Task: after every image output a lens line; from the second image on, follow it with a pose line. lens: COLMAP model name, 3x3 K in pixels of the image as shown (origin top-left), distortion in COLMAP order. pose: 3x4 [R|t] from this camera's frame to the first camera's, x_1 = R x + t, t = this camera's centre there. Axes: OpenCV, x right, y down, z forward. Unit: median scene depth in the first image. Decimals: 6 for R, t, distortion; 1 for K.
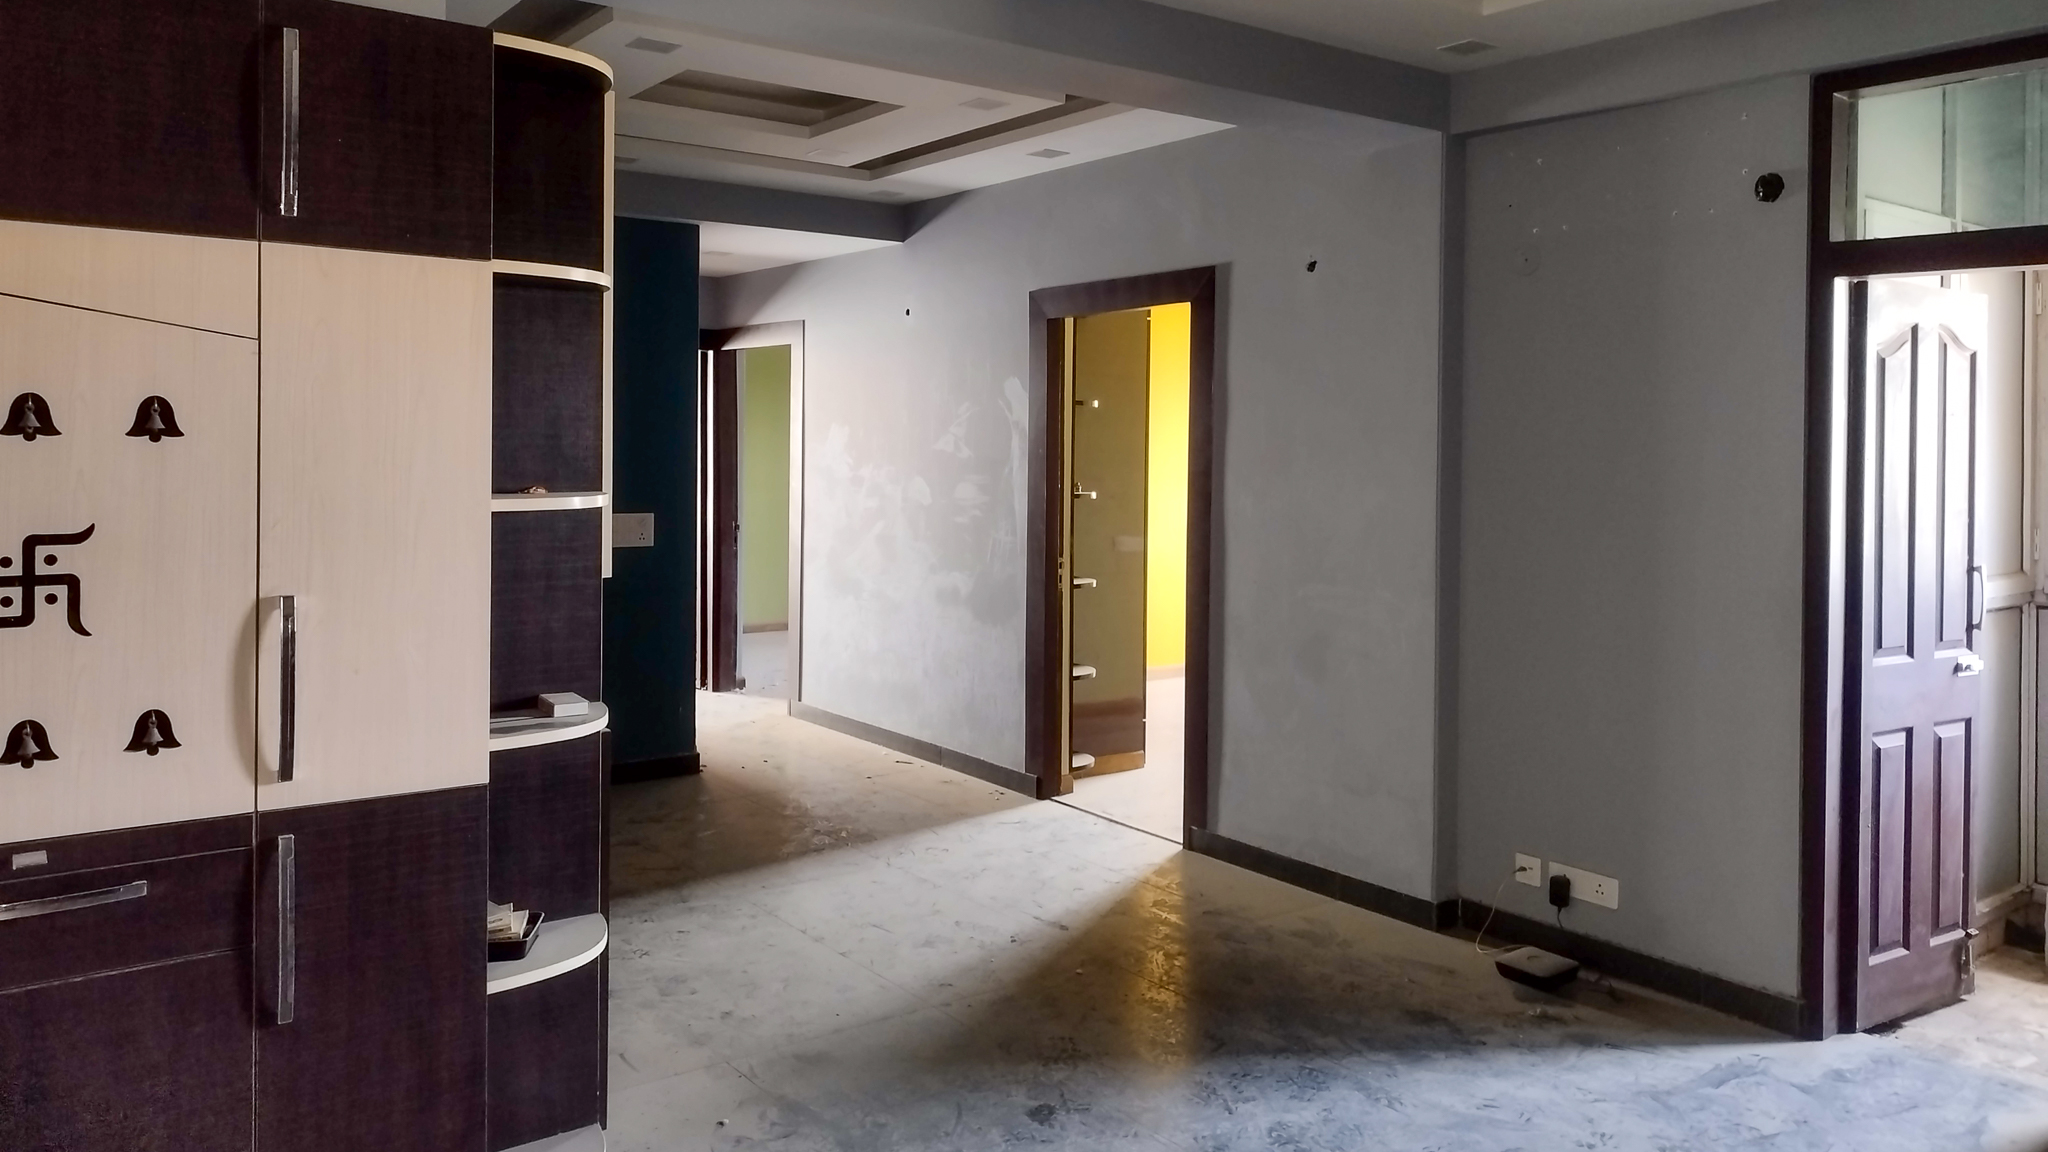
lens RADIAL K [[1468.0, 0, 1023.7], [0, 1468.0, 457.1], [0, 0, 1]] dist [0.005258, -0.003935]
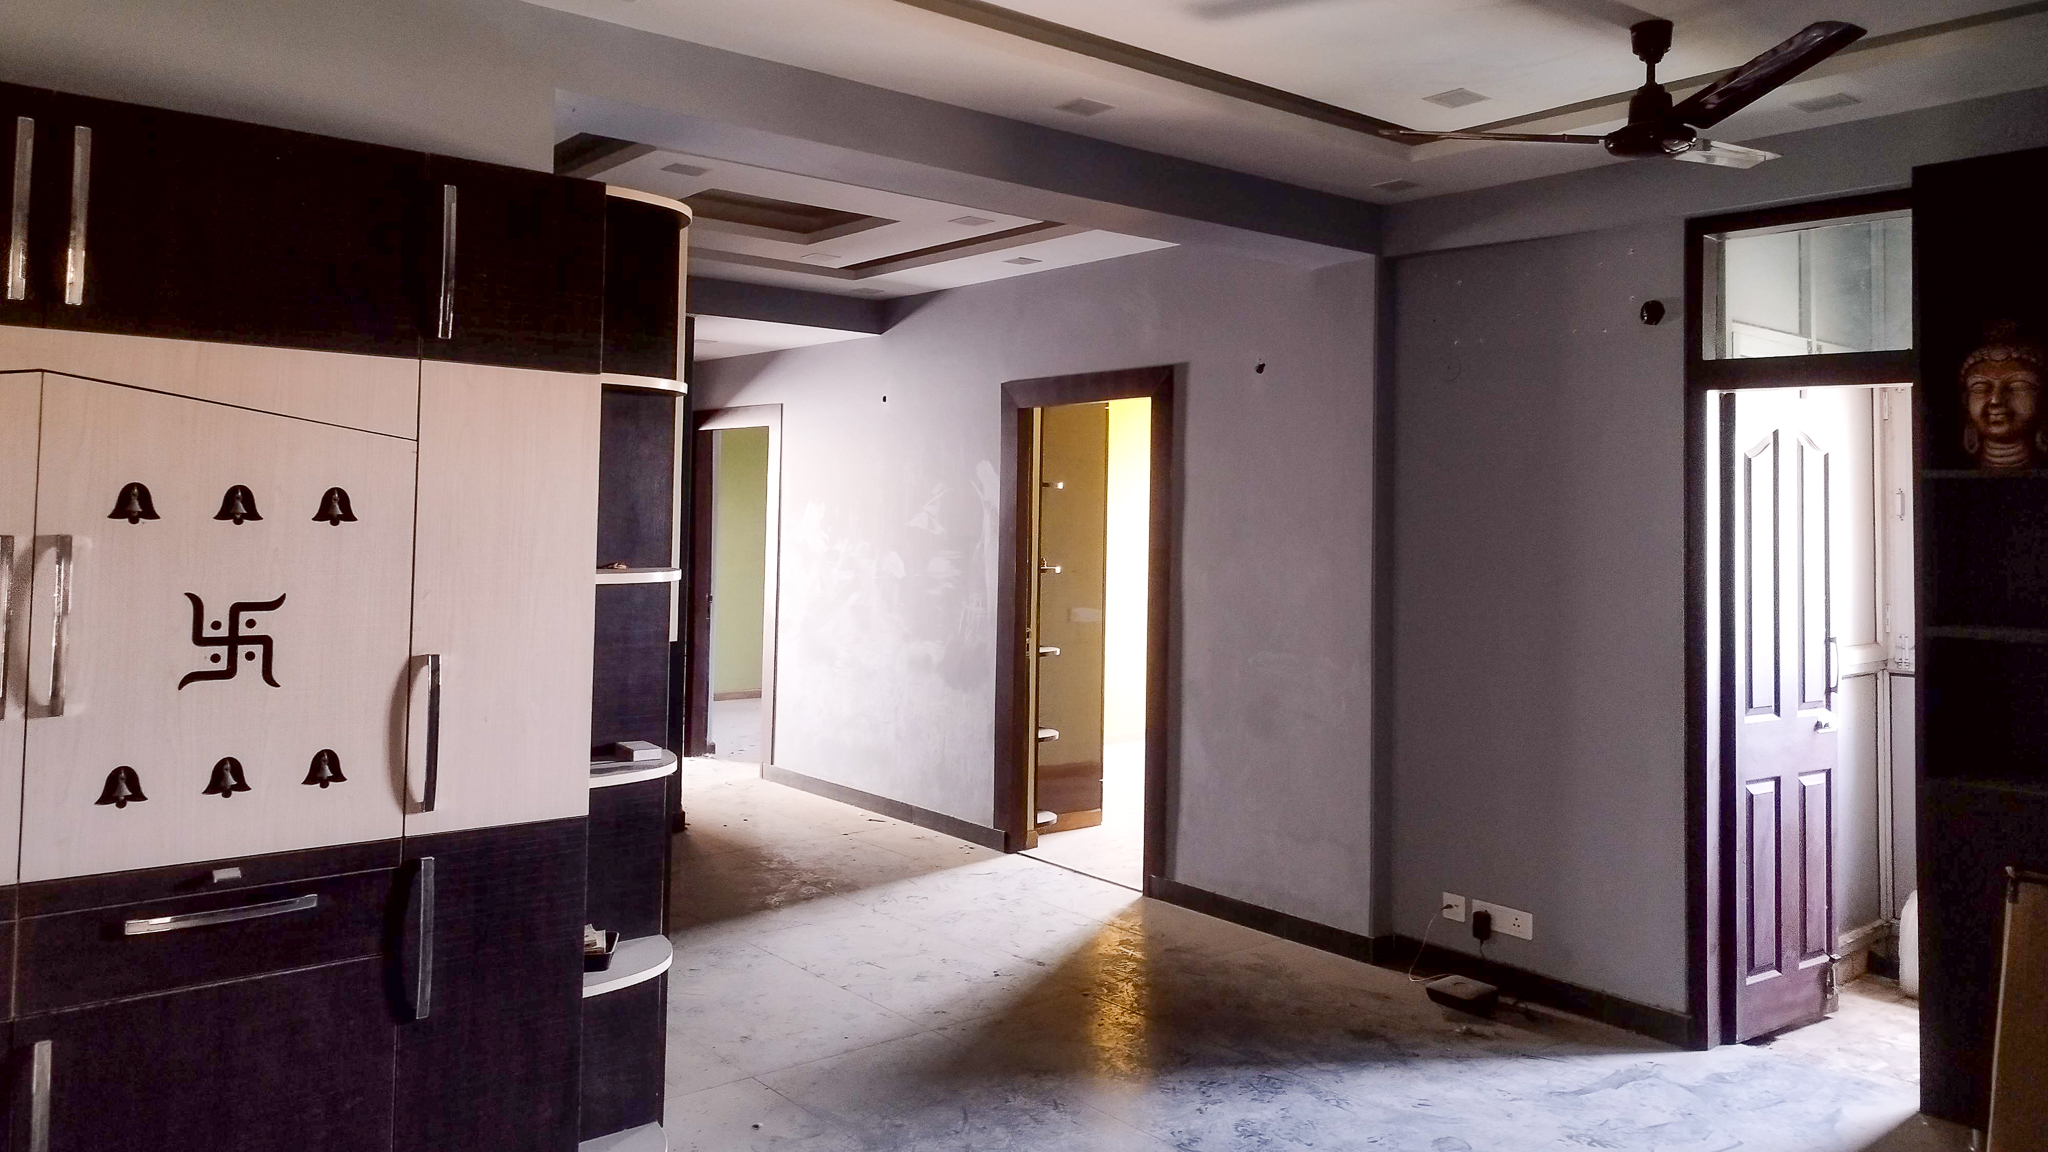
lens RADIAL K [[1460.4, 0, 1031.9], [0, 1460.4, 461.2], [0, 0, 1]] dist [0.009483, -0.005243]
pose [[0.998571, 0.009561, 0.052574, -0.045308], [-0.007096, 0.998876, -0.046864, -0.005981], [-0.052963, 0.046424, 0.997517, -0.125931]]
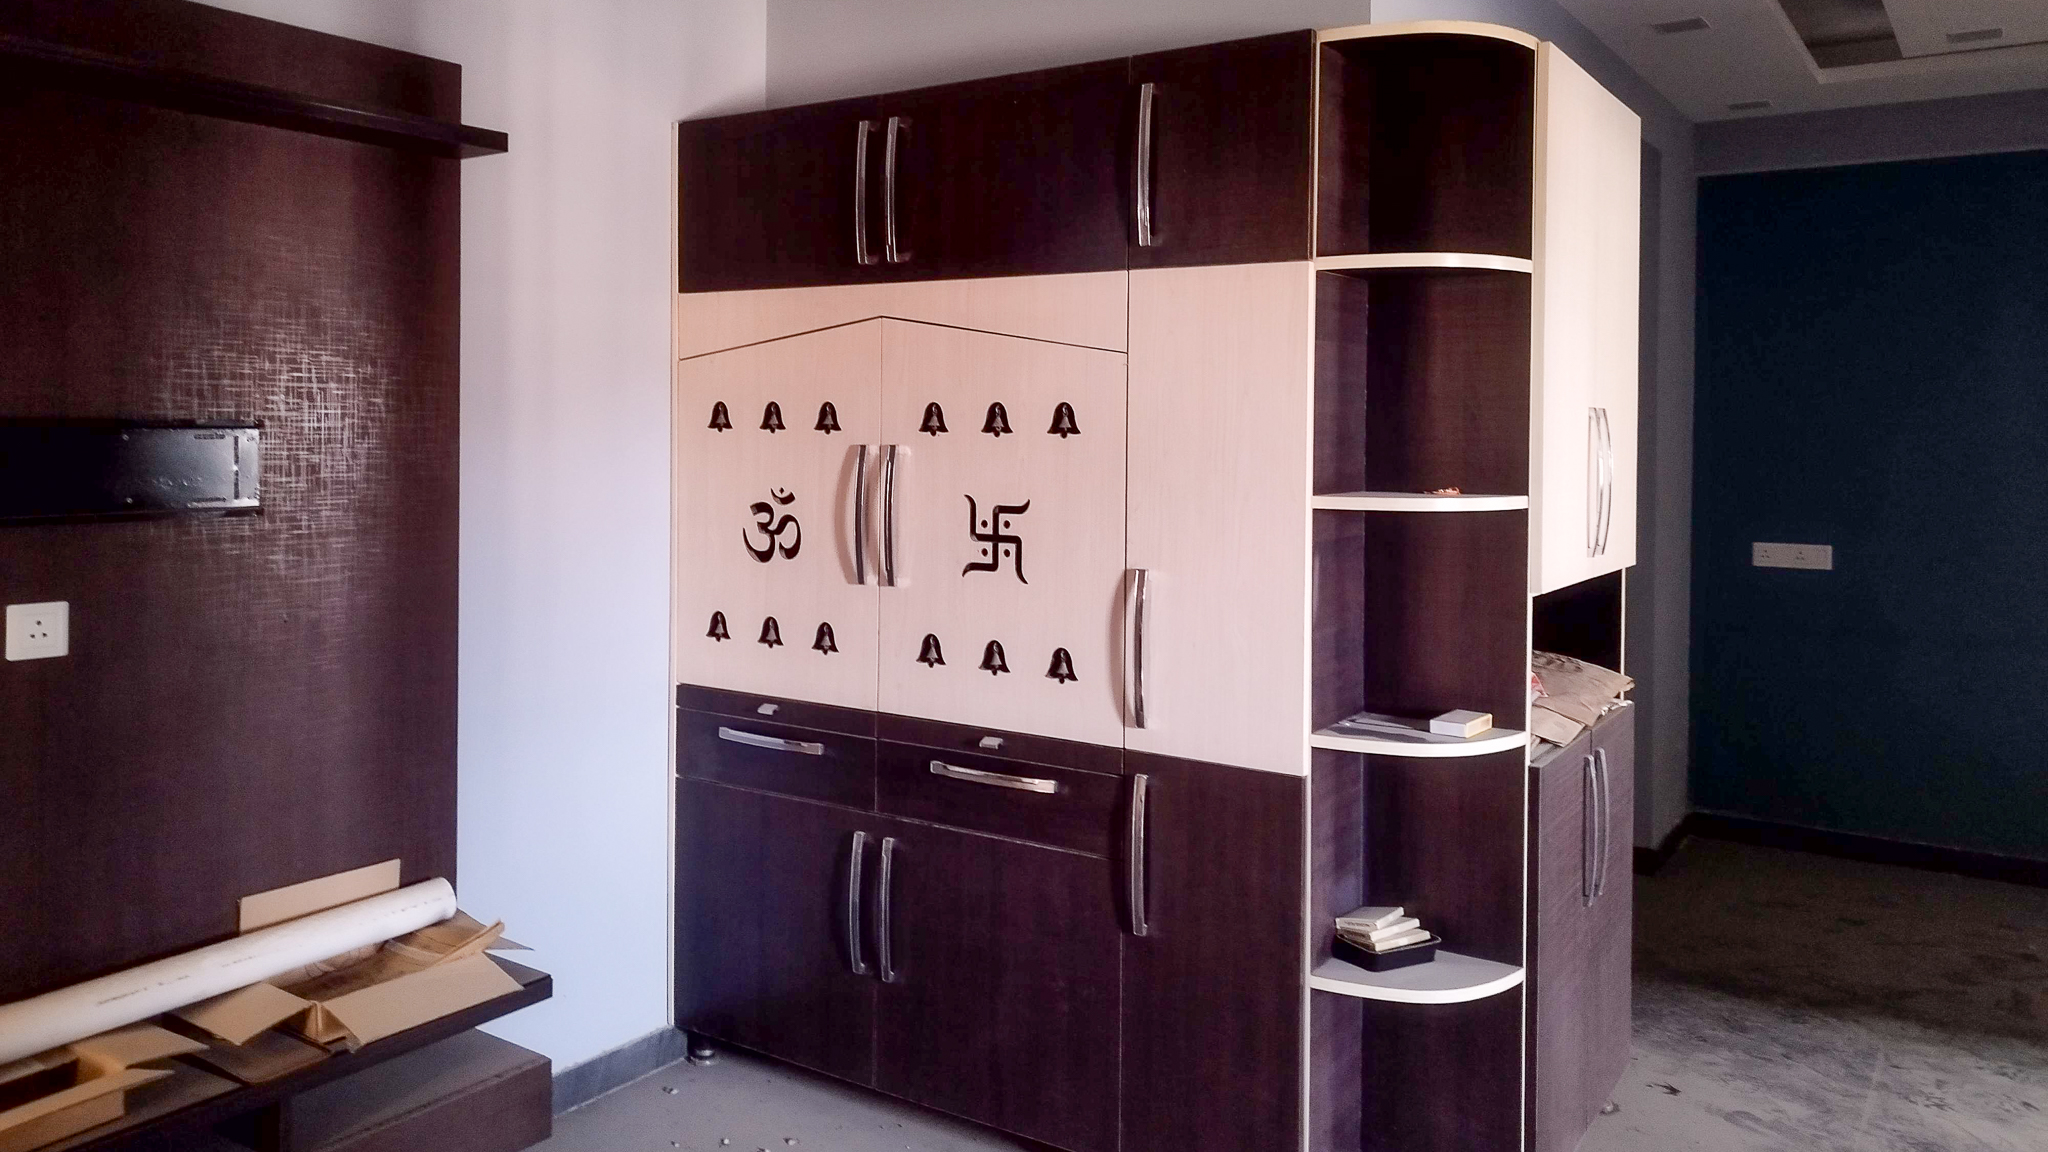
lens RADIAL K [[1476.0, 0, 1036.6], [0, 1476.0, 437.8], [0, 0, 1]] dist [0.022083, -0.019213]
pose [[0.335565, 0.003975, -0.942009, 0.331283], [-0.015701, 0.999876, -0.001374, -0.004460], [0.941886, 0.015251, 0.335586, 0.299339]]
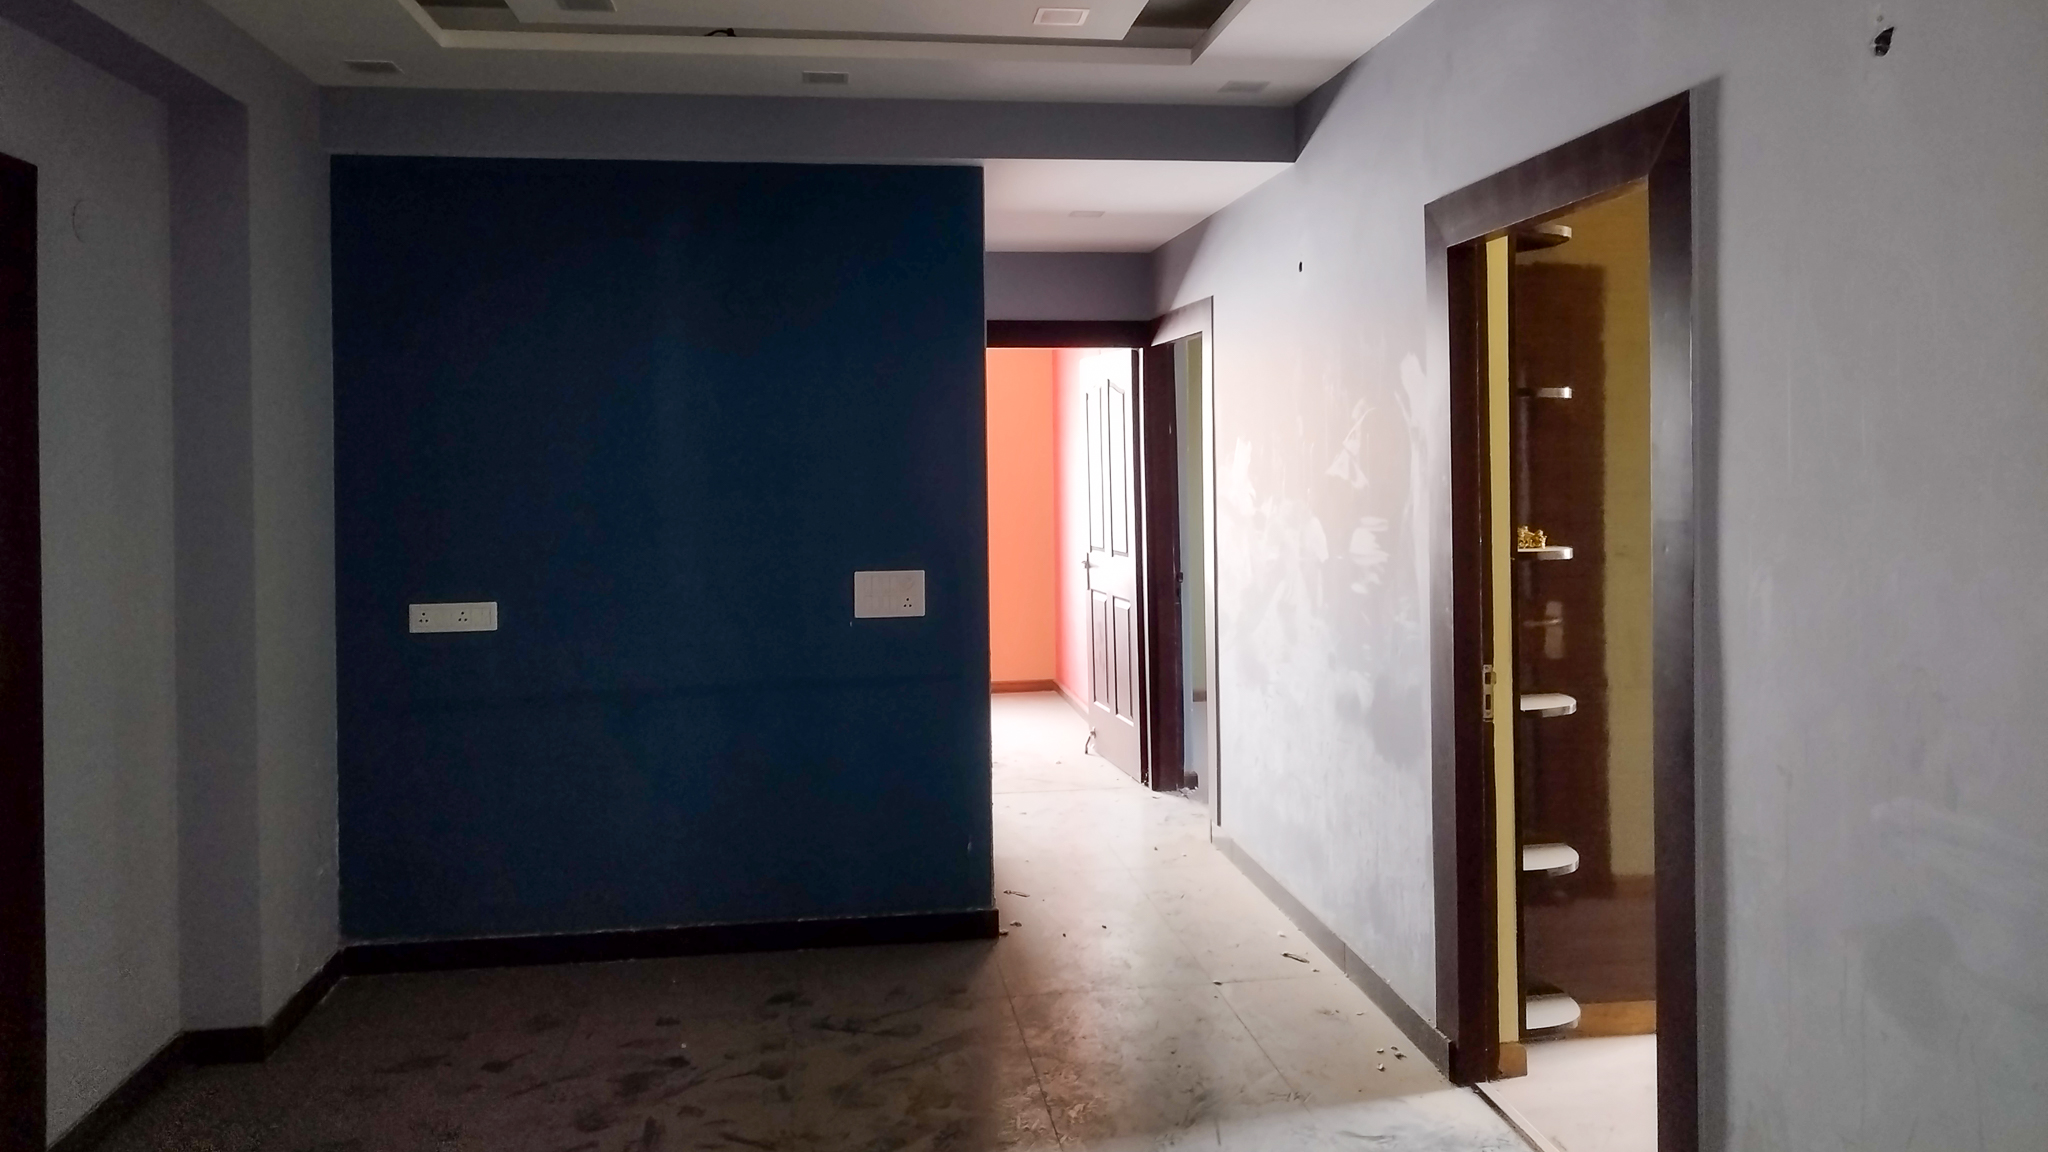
lens RADIAL K [[1468.0, 0, 1023.7], [0, 1468.0, 457.1], [0, 0, 1]] dist [0.005258, -0.003935]
pose [[0.876402, -0.019275, -0.481194, 0.216585], [0.014744, 0.999804, -0.013197, -0.011220], [0.481354, 0.004471, 0.876515, 0.616189]]
